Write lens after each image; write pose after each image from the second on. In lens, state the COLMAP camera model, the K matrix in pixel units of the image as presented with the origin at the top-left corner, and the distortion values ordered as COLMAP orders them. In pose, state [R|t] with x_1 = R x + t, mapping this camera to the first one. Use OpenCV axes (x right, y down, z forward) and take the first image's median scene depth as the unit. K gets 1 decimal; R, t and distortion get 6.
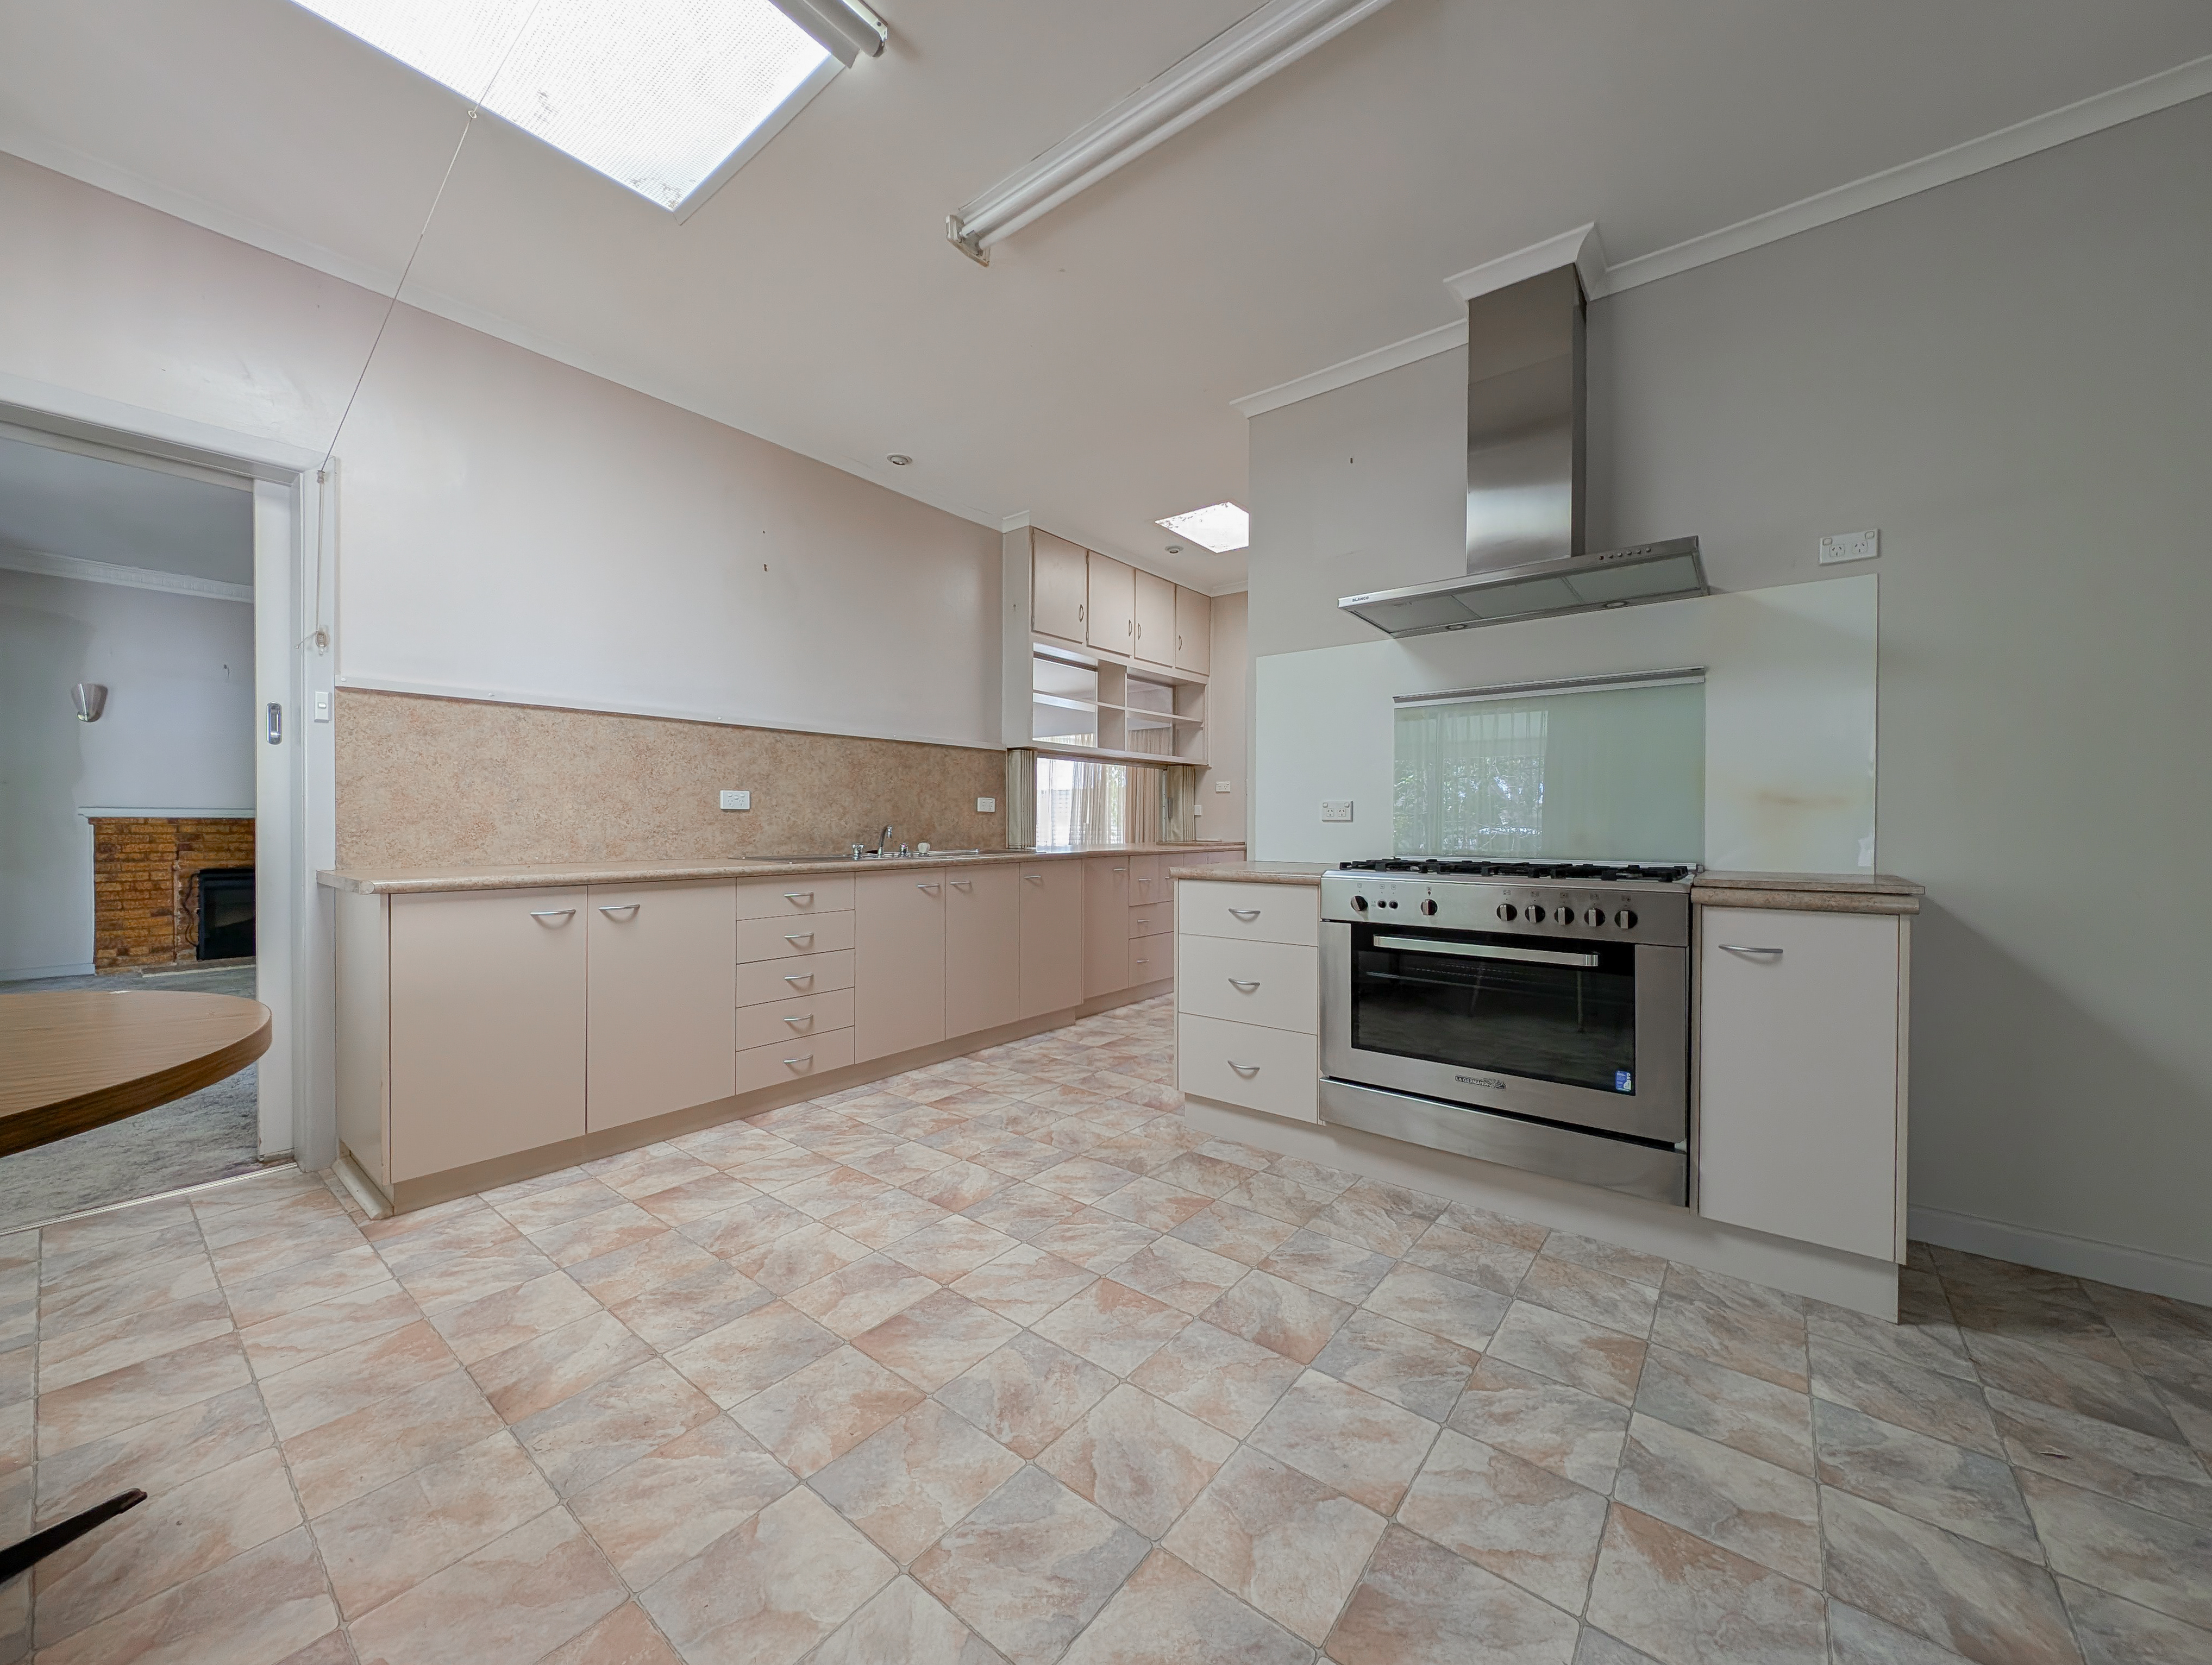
lens RADIAL K [[812.1, 0, 1113.1], [0, 812.1, 830.2], [0, 0, 1]] dist [0.012663, -0.008404]
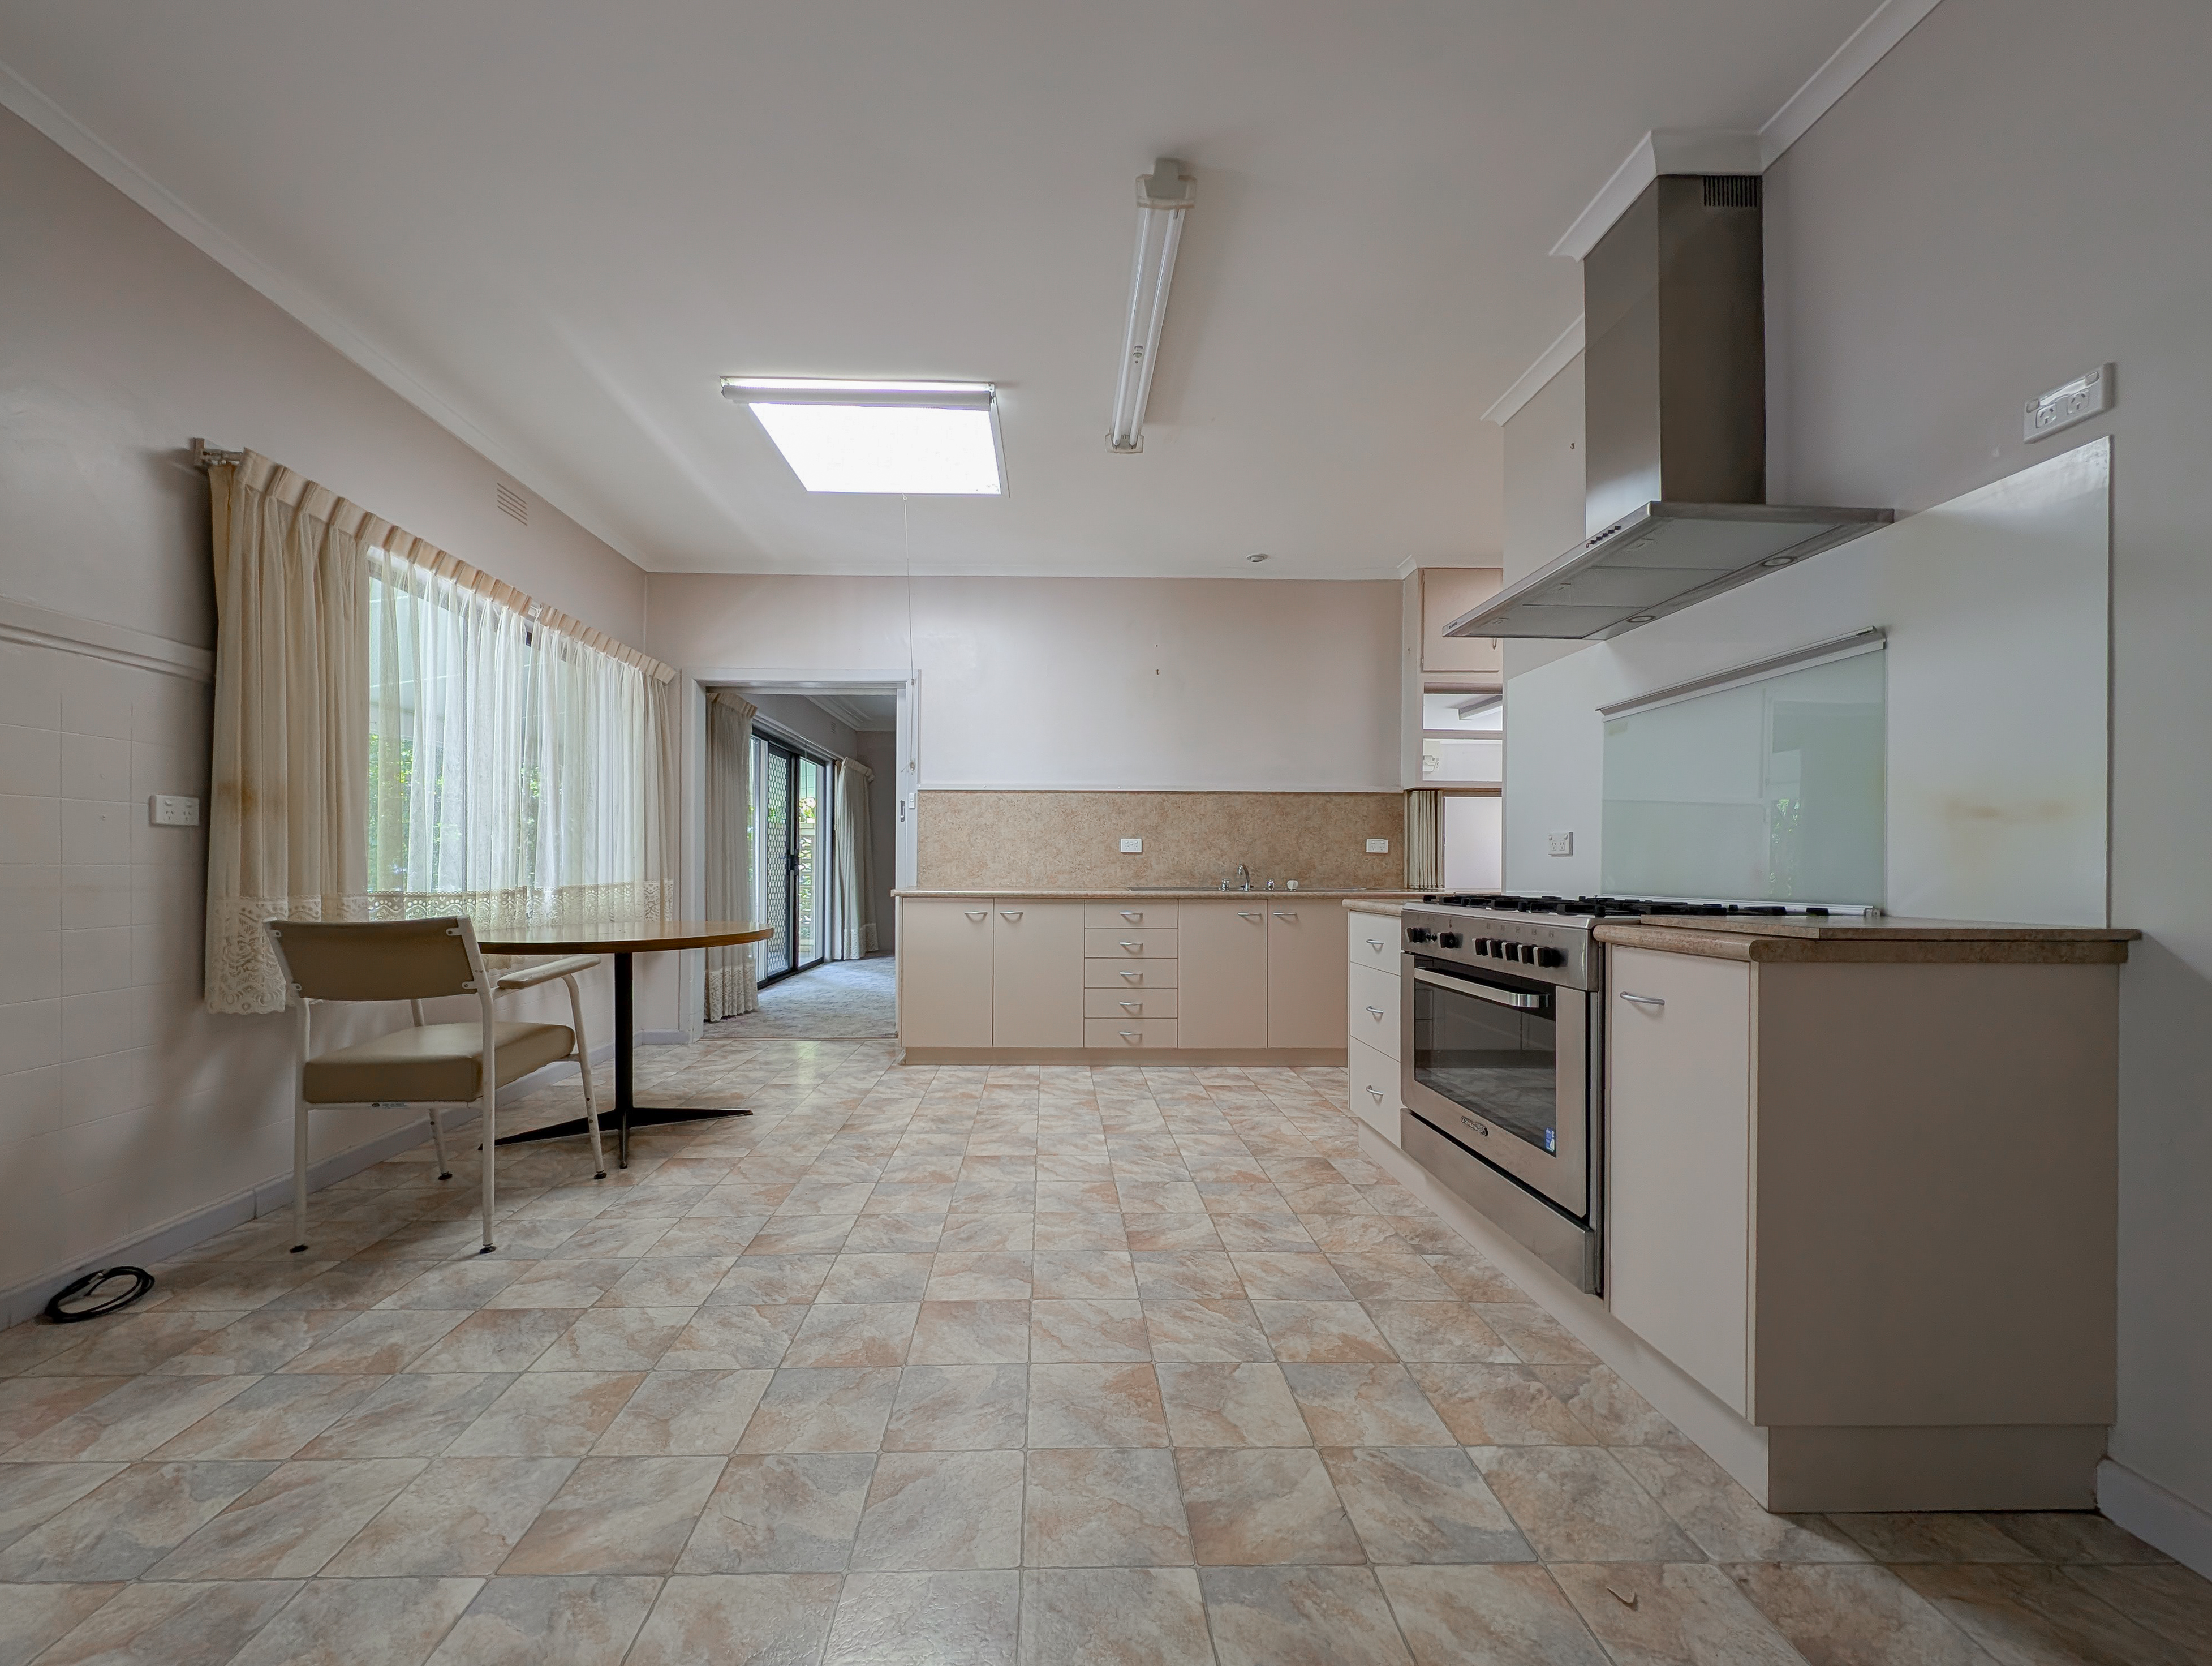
lens RADIAL K [[861.0, 0, 1092.1], [0, 861.0, 866.4], [0, 0, 1]] dist [0.000511, -0.000073]
pose [[0.649909, -0.002581, -0.760008, 0.795552], [-0.009451, 0.999889, -0.011477, 0.020291], [0.759953, 0.014642, 0.649813, 0.005519]]
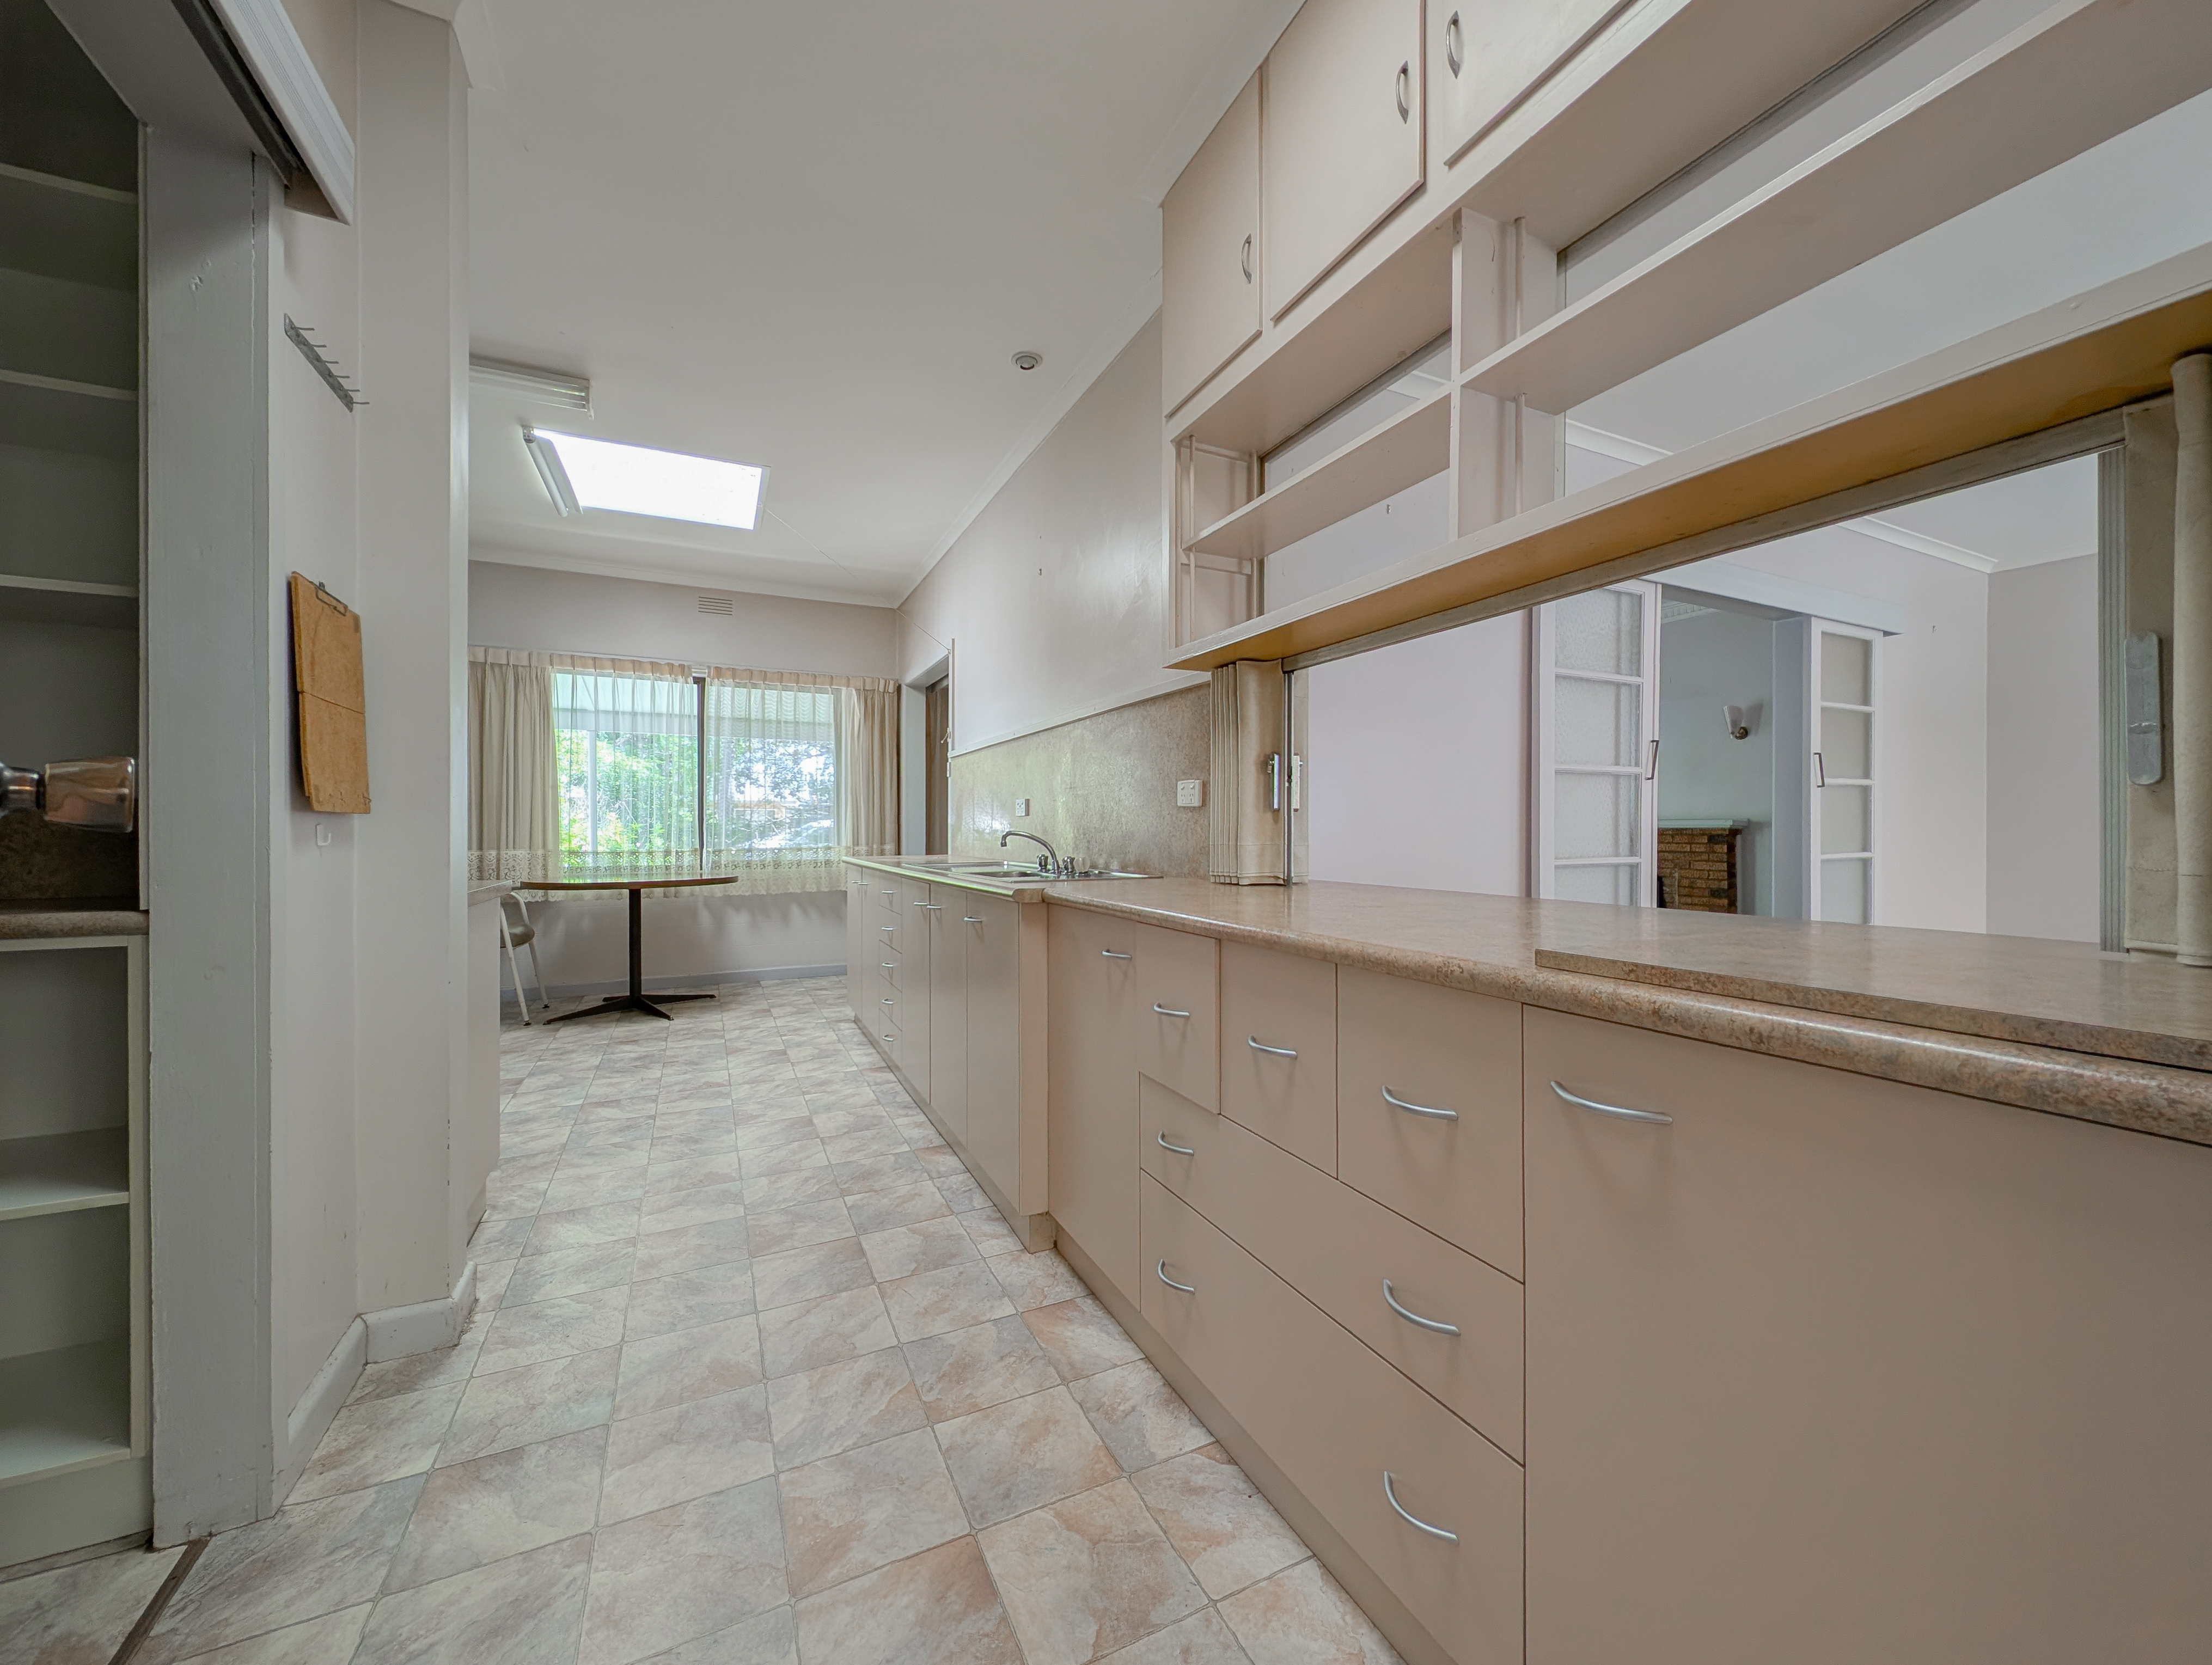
lens RADIAL K [[861.2, 0, 1144.6], [0, 861.2, 828.6], [0, 0, 1]] dist [0.000377, 0.000015]
pose [[-0.418050, -0.003250, -0.908418, 0.644166], [-0.012984, 0.999913, 0.002398, -0.016816], [0.908331, 0.012798, -0.418056, 2.139620]]
